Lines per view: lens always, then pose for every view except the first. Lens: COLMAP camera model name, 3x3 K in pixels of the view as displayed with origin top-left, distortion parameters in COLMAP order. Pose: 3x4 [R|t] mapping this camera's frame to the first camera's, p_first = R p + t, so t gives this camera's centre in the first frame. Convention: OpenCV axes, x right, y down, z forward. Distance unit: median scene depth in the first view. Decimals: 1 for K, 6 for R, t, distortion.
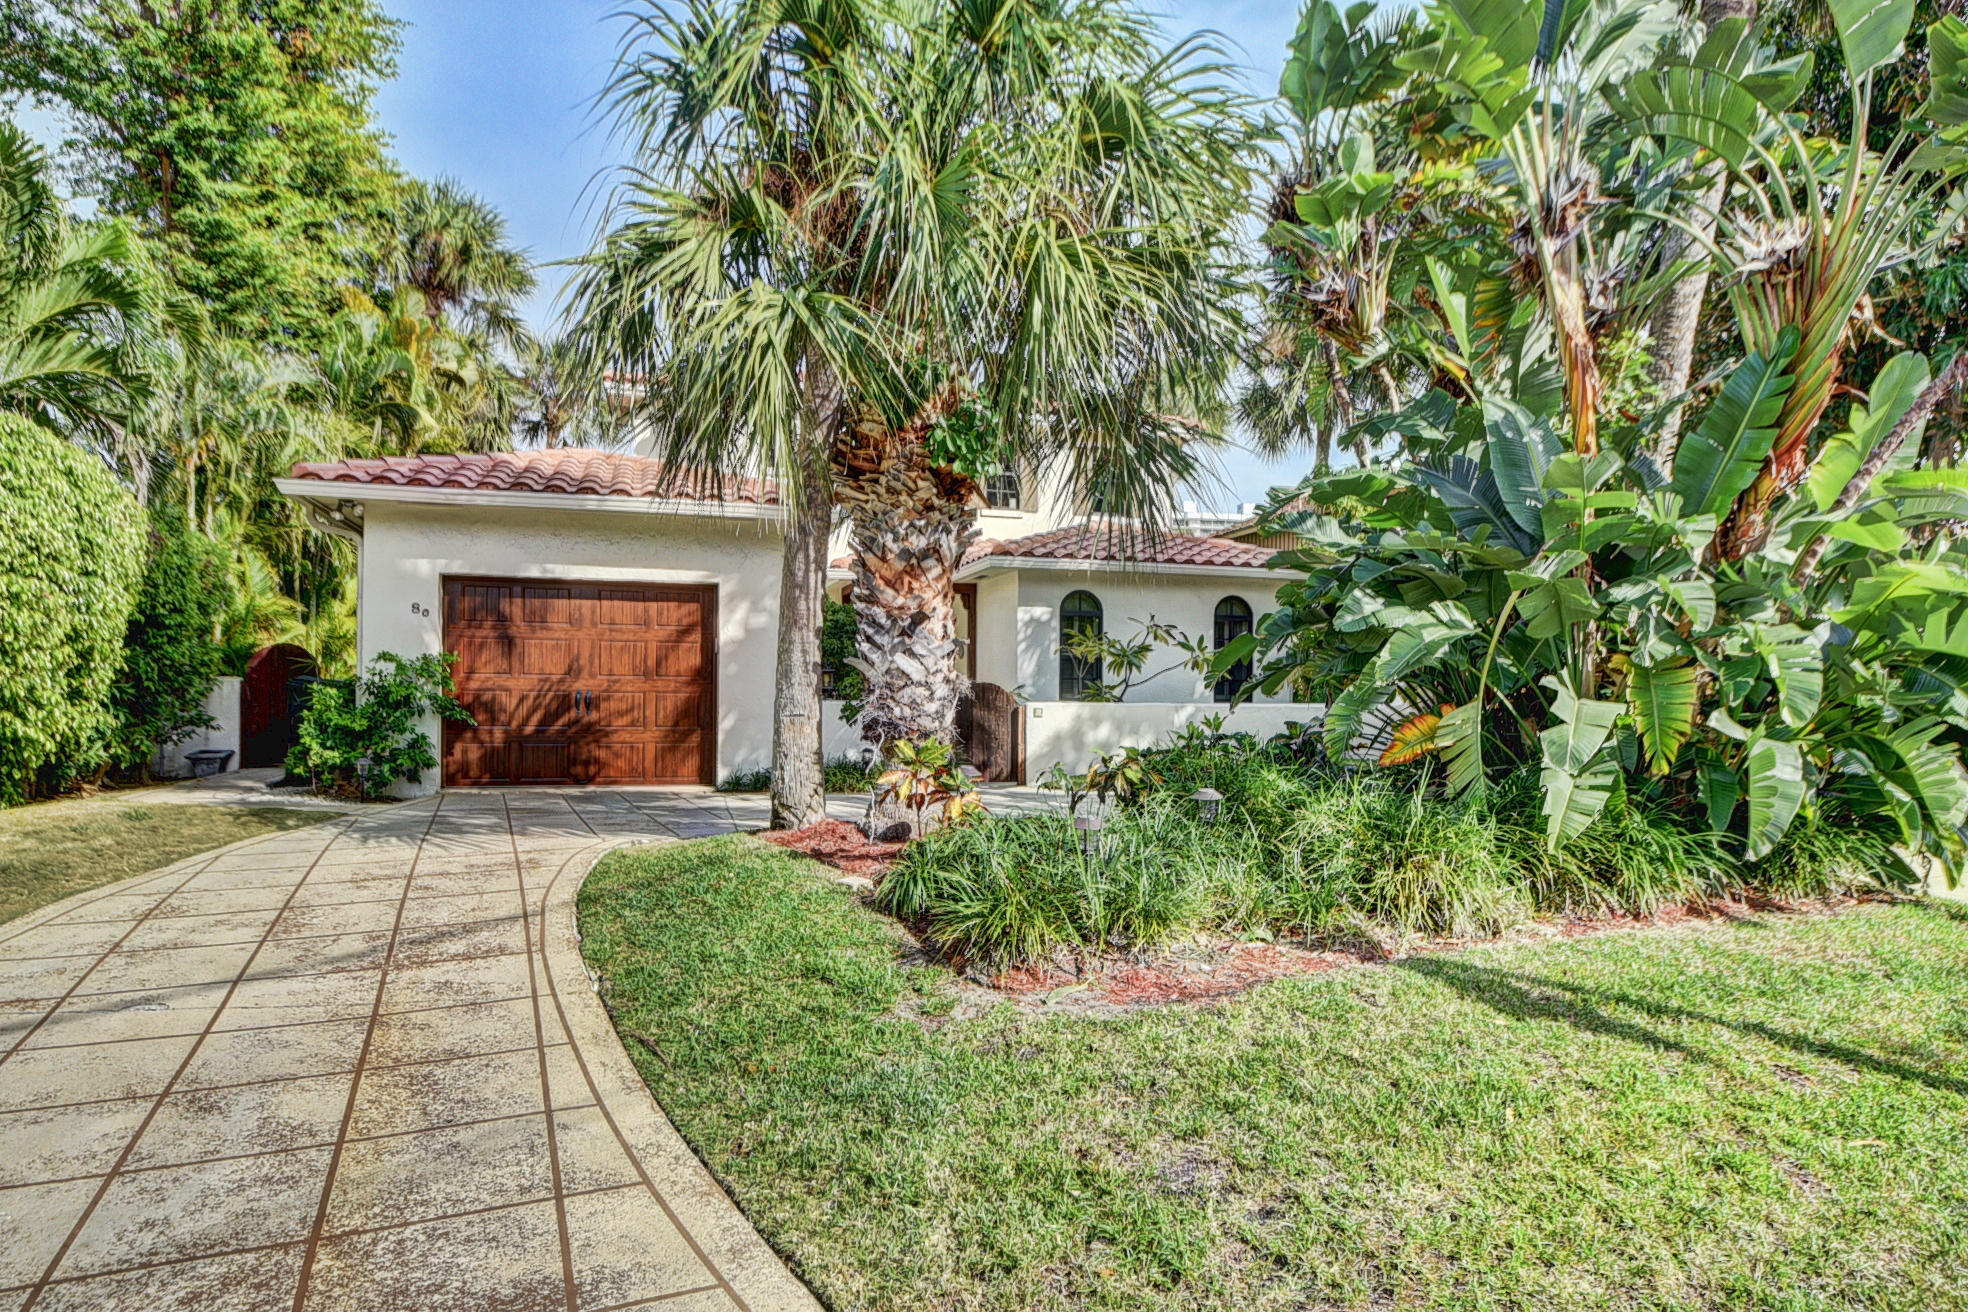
lens RADIAL K [[1191.2, 0, 982.6], [0, 1191.2, 683.7], [0, 0, 1]] dist [-0.001855, -0.000462]
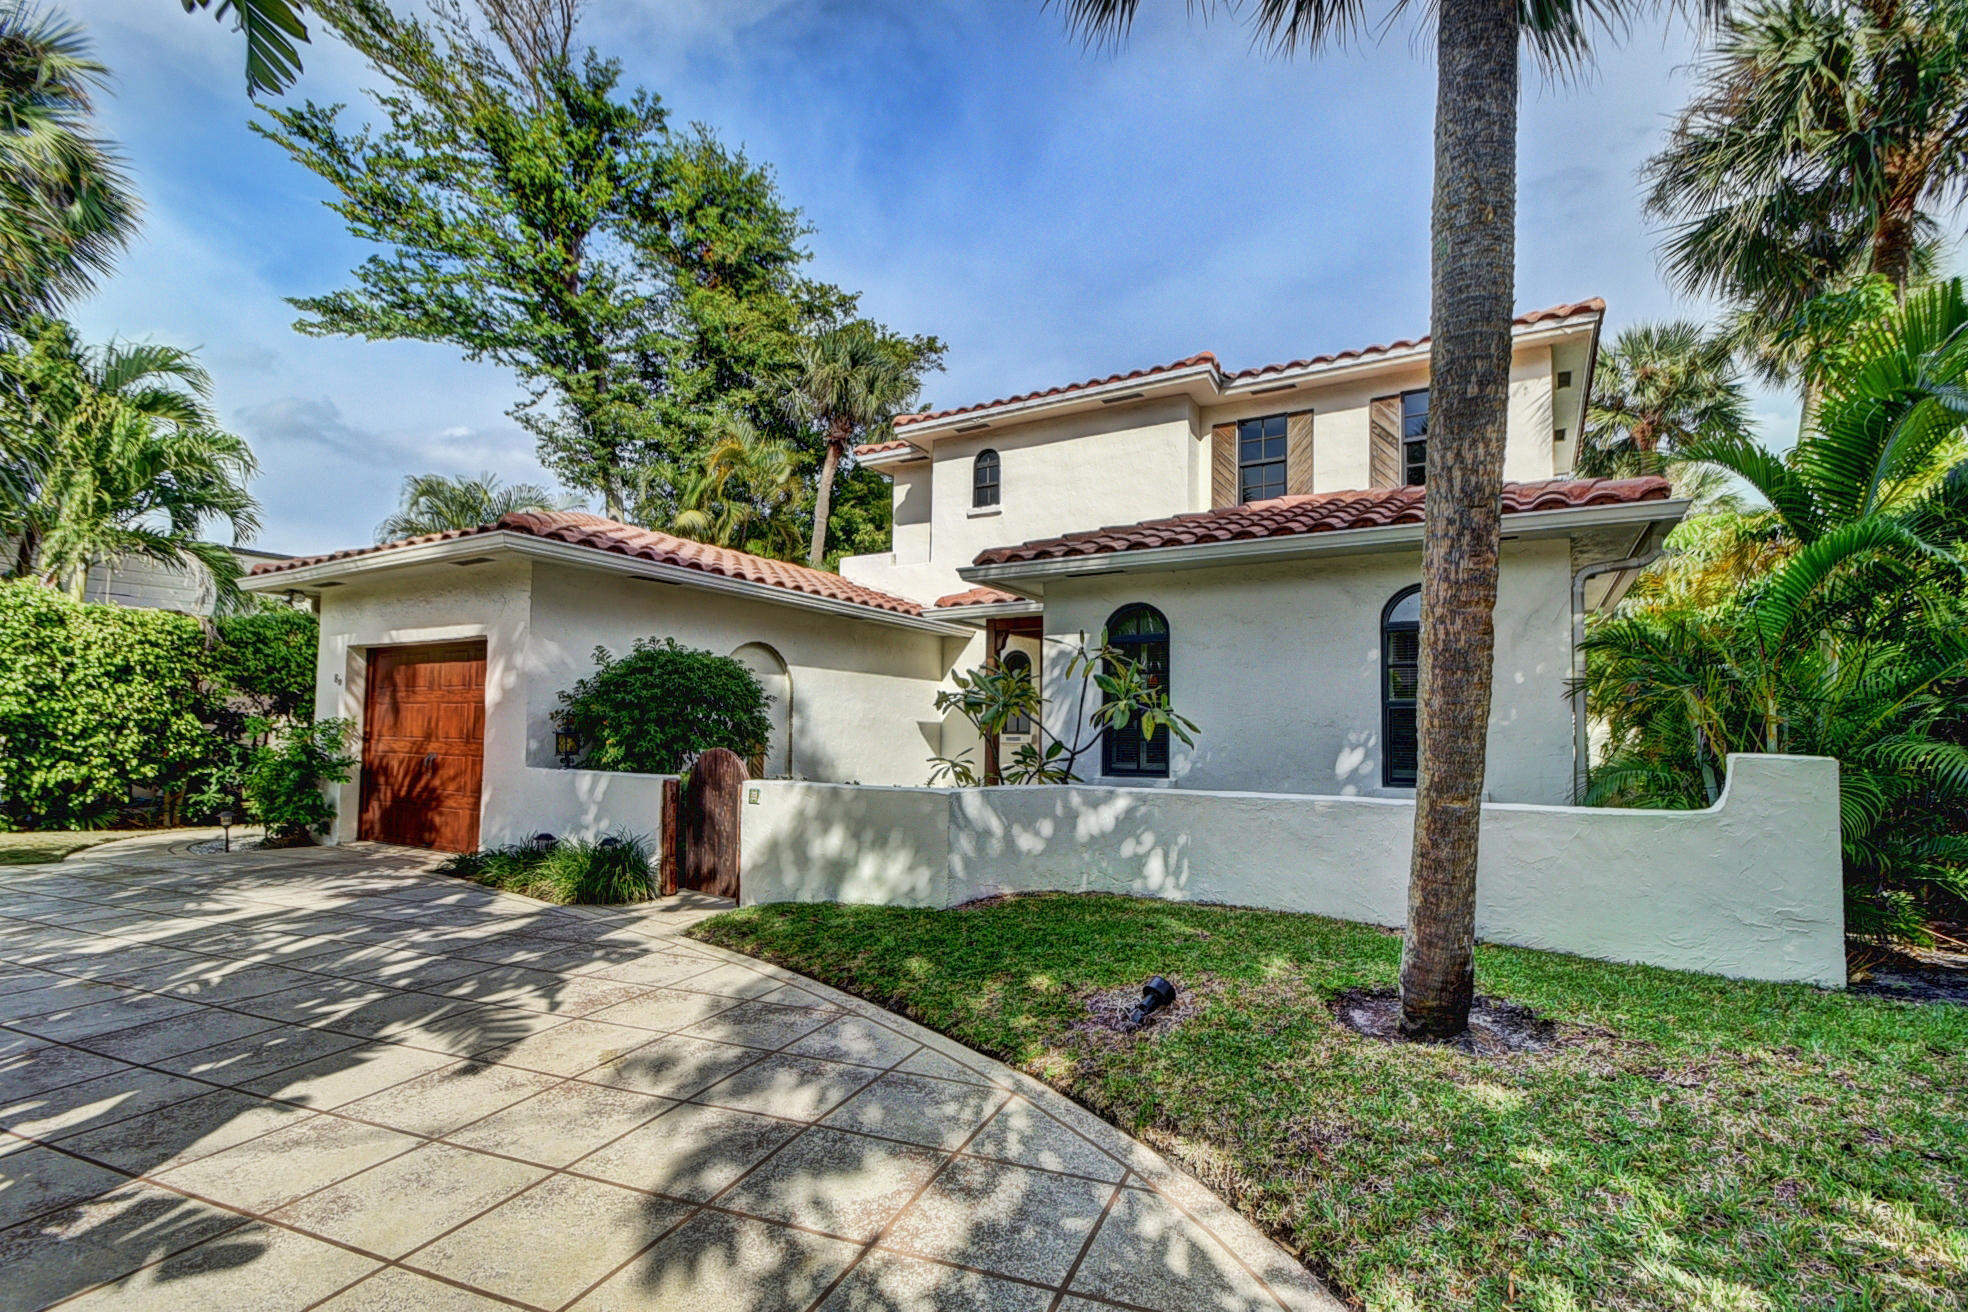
lens RADIAL K [[890.3, 0, 971.9], [0, 890.3, 688.2], [0, 0, 1]] dist [0.016708, -0.018372]
pose [[0.672195, -0.034098, -0.739588, 0.514705], [0.002801, 0.999049, -0.043515, -0.016686], [0.740369, 0.027179, 0.671651, 0.828253]]
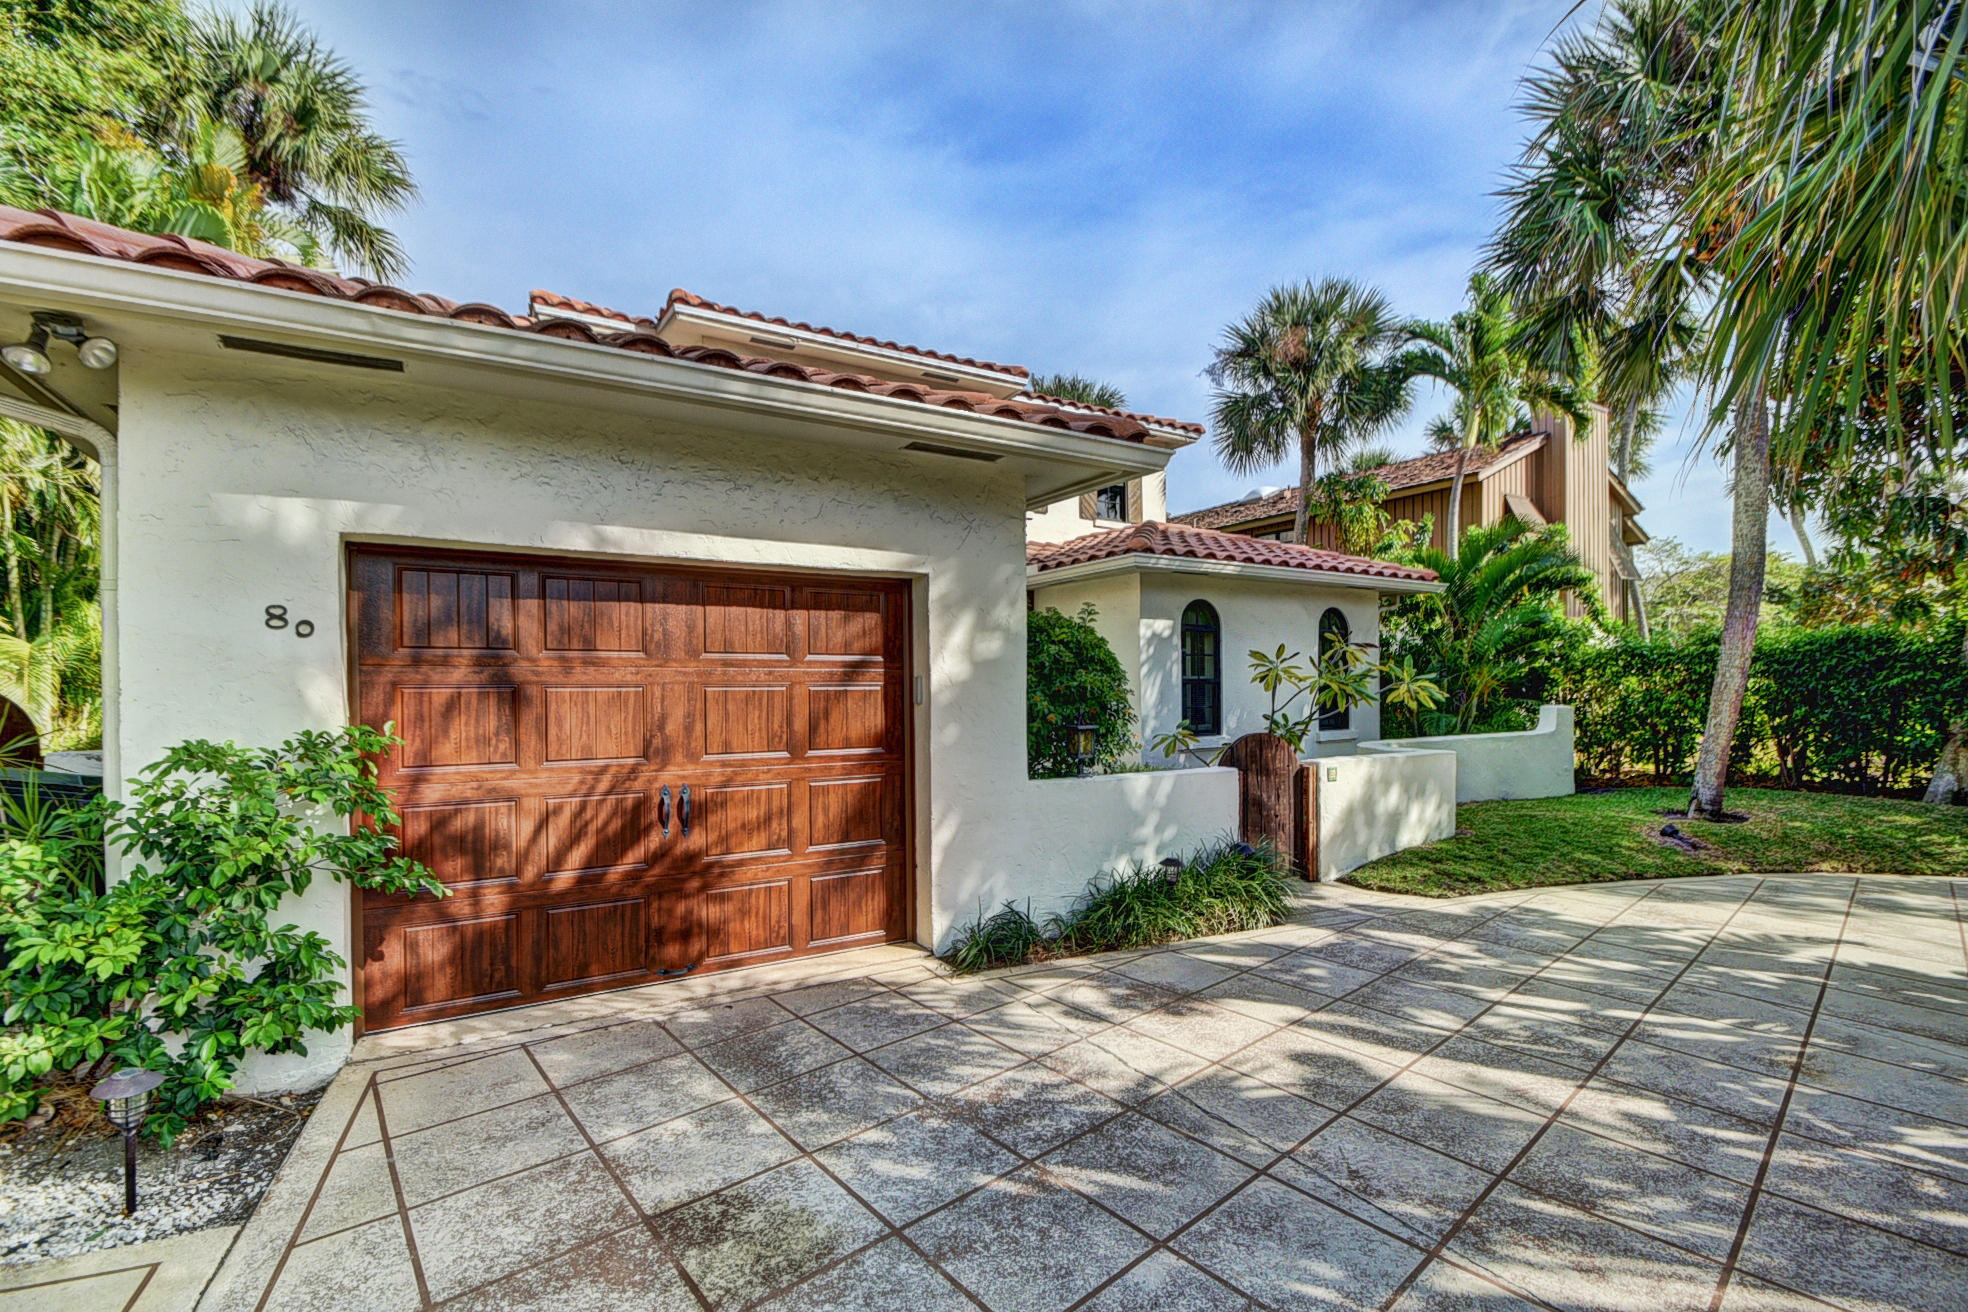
lens RADIAL K [[890.3, 0, 971.9], [0, 890.3, 688.2], [0, 0, 1]] dist [0.016708, -0.018372]
pose [[0.965763, -0.015228, 0.258979, -0.309929], [0.011174, 0.999791, 0.017119, -0.040659], [-0.259185, -0.013639, 0.965731, 0.612019]]
